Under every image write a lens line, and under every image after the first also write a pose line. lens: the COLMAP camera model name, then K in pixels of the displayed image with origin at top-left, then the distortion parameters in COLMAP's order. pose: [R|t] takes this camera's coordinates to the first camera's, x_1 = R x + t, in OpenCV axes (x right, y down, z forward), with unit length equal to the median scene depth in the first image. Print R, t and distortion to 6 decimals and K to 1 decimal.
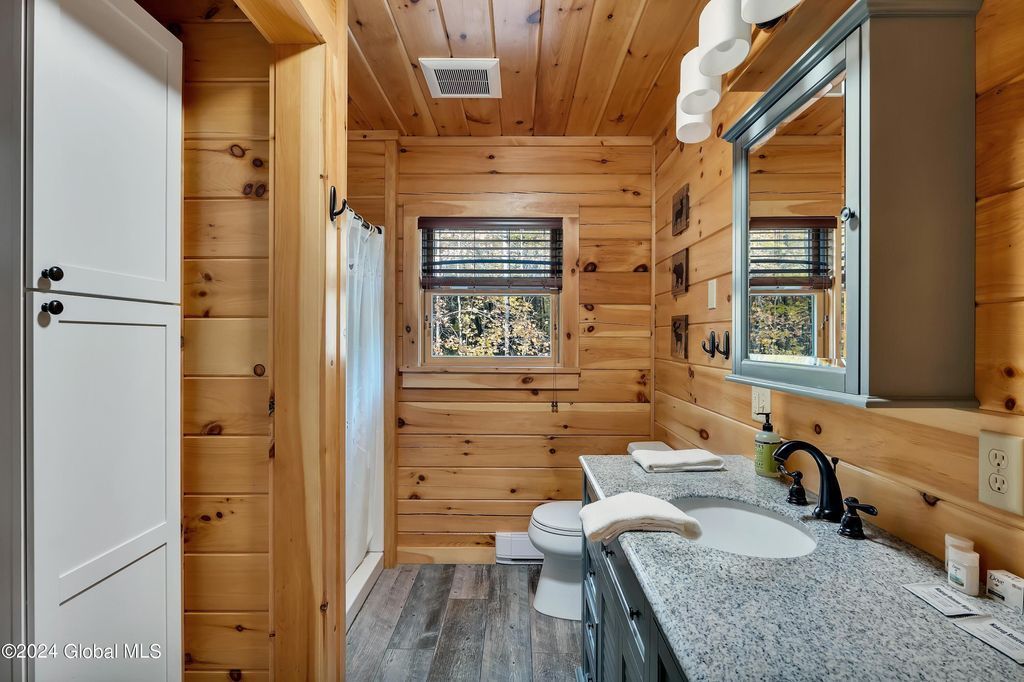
lens RADIAL K [[509.5, 0, 513.8], [0, 509.5, 343.4], [0, 0, 1]] dist [-0.008997, 0.001382]
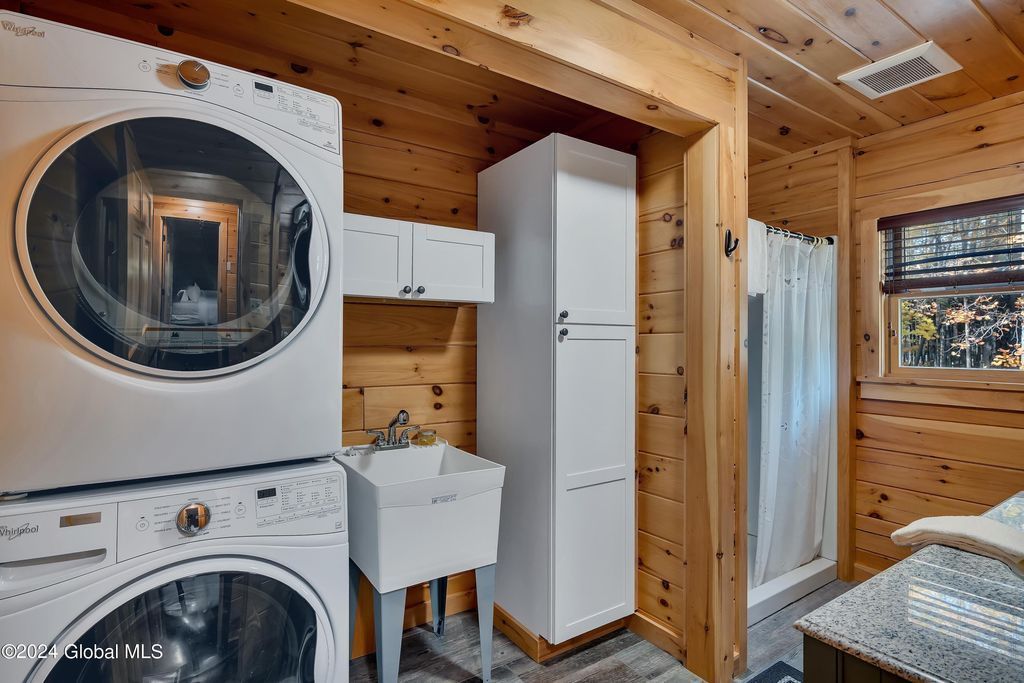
lens RADIAL K [[509.5, 0, 511.0], [0, 509.5, 341.7], [0, 0, 1]] dist [-0.008997, 0.001382]
pose [[0.560783, -0.008676, -0.827917, 0.393066], [-0.006384, 0.999870, -0.014801, -0.003189], [0.827938, 0.013586, 0.560655, -0.167958]]
